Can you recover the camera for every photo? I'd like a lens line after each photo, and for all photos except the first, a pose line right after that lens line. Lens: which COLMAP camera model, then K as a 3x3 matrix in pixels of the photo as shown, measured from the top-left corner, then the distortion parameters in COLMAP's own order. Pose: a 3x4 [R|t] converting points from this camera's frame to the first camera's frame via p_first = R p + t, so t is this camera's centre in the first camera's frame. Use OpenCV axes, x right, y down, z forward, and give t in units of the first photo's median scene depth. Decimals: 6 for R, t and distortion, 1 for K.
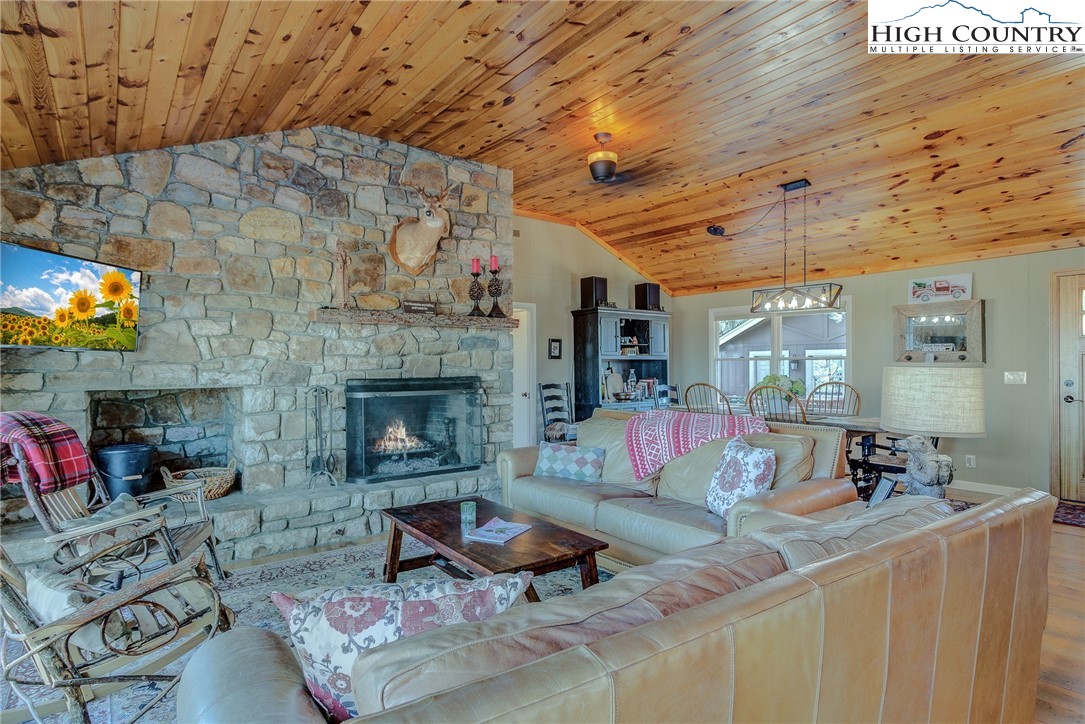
lens RADIAL K [[576.4, 0, 536.9], [0, 576.4, 365.8], [0, 0, 1]] dist [0.005505, -0.000145]
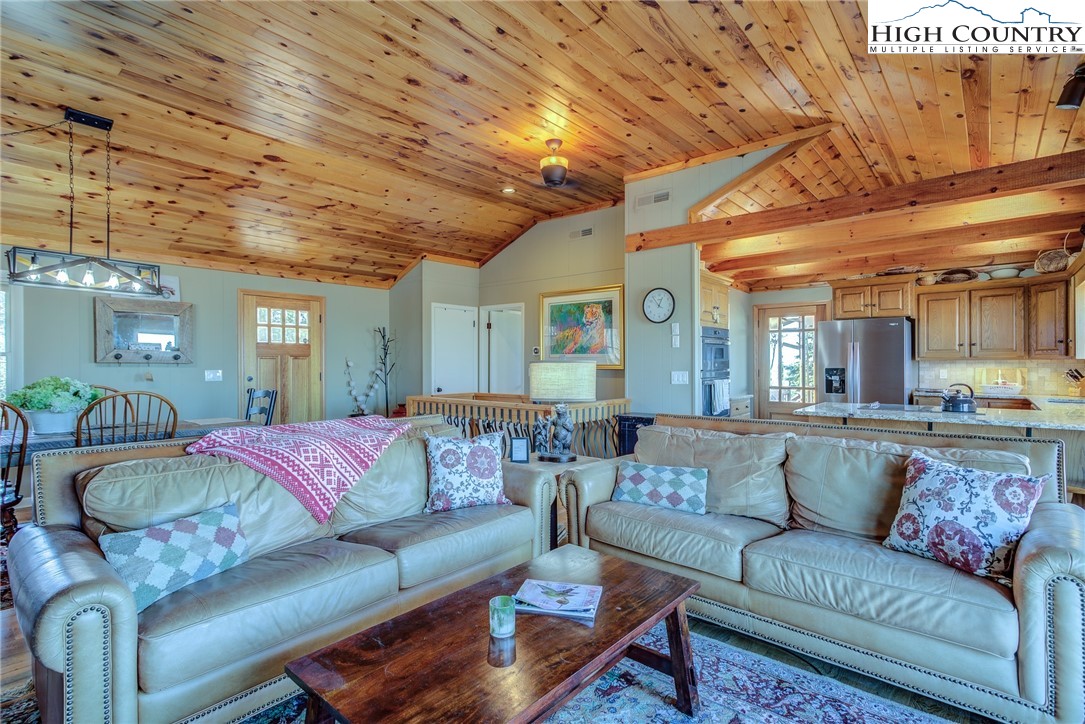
lens RADIAL K [[524.7, 0, 545.1], [0, 524.7, 363.5], [0, 0, 1]] dist [0.002765, 0.001698]
pose [[-0.216225, 0.003785, 0.976336, -0.388869], [0.002326, 0.999992, -0.003361, 0.002055], [-0.976341, 0.001544, -0.216232, 0.670410]]
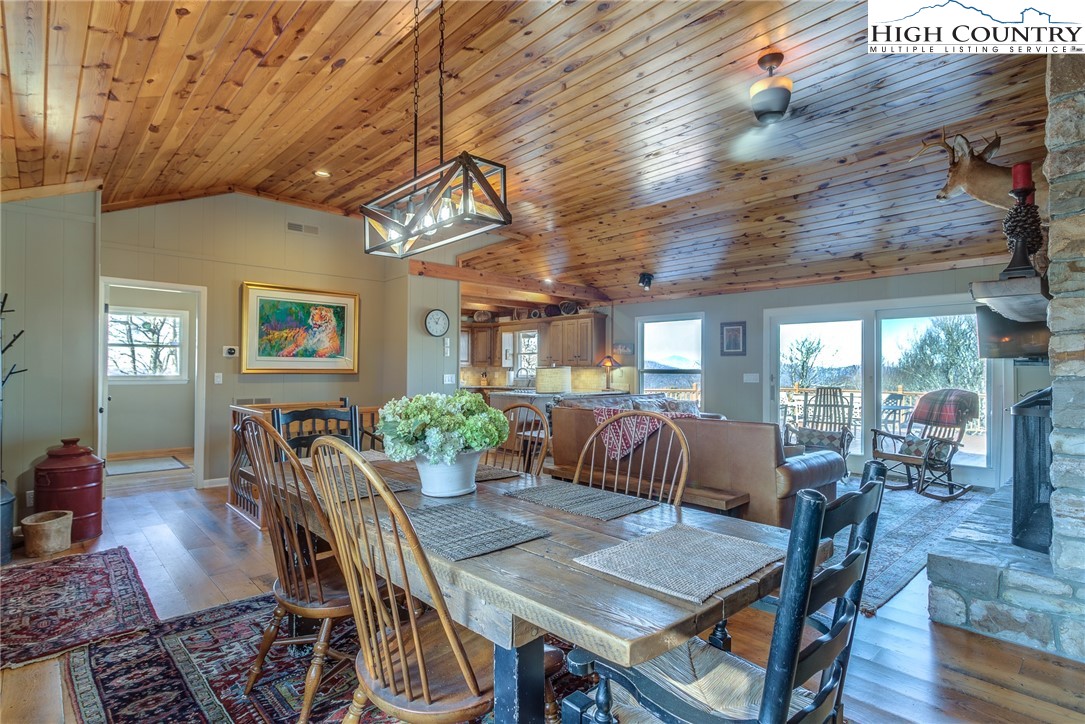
lens RADIAL K [[524.7, 0, 546.5], [0, 524.7, 365.5], [0, 0, 1]] dist [0.002765, 0.001698]
pose [[-0.993376, 0.001222, -0.114904, 0.463934], [0.001986, 0.999977, -0.006534, 0.001397], [0.114893, -0.006718, -0.993355, 1.593737]]
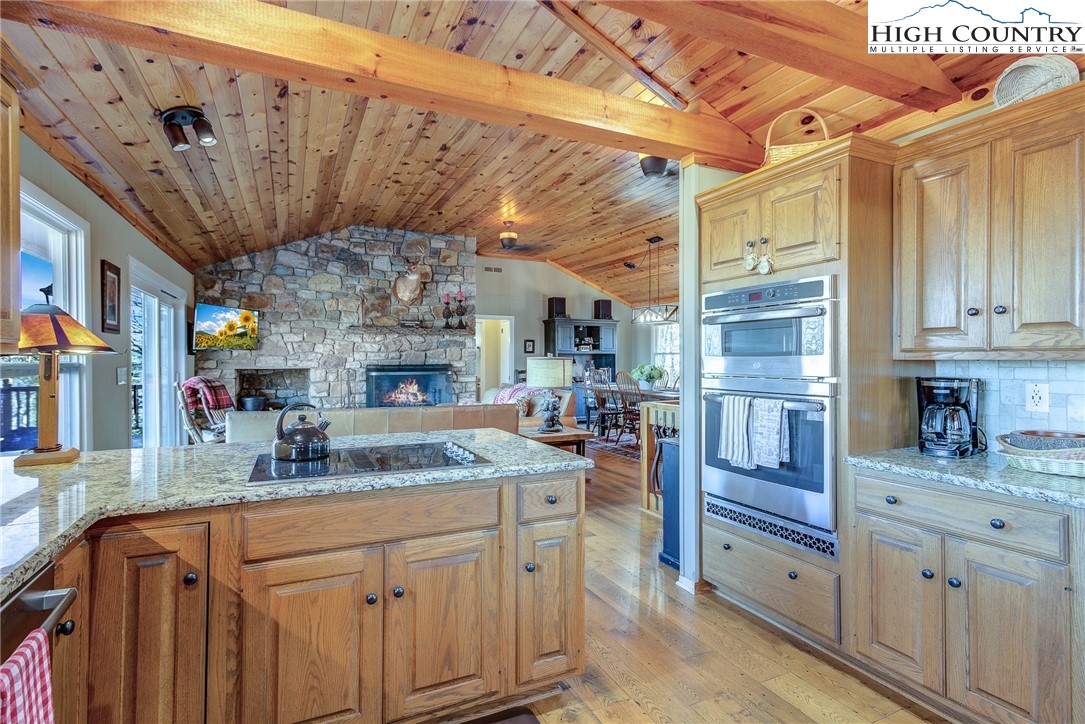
lens RADIAL K [[524.7, 0, 544.5], [0, 524.7, 357.9], [0, 0, 1]] dist [0.002765, 0.001698]
pose [[0.981998, 0.005560, -0.188811, 0.488662], [-0.005169, 0.999983, 0.002563, -0.005439], [0.188822, -0.001541, 0.982010, -0.469912]]
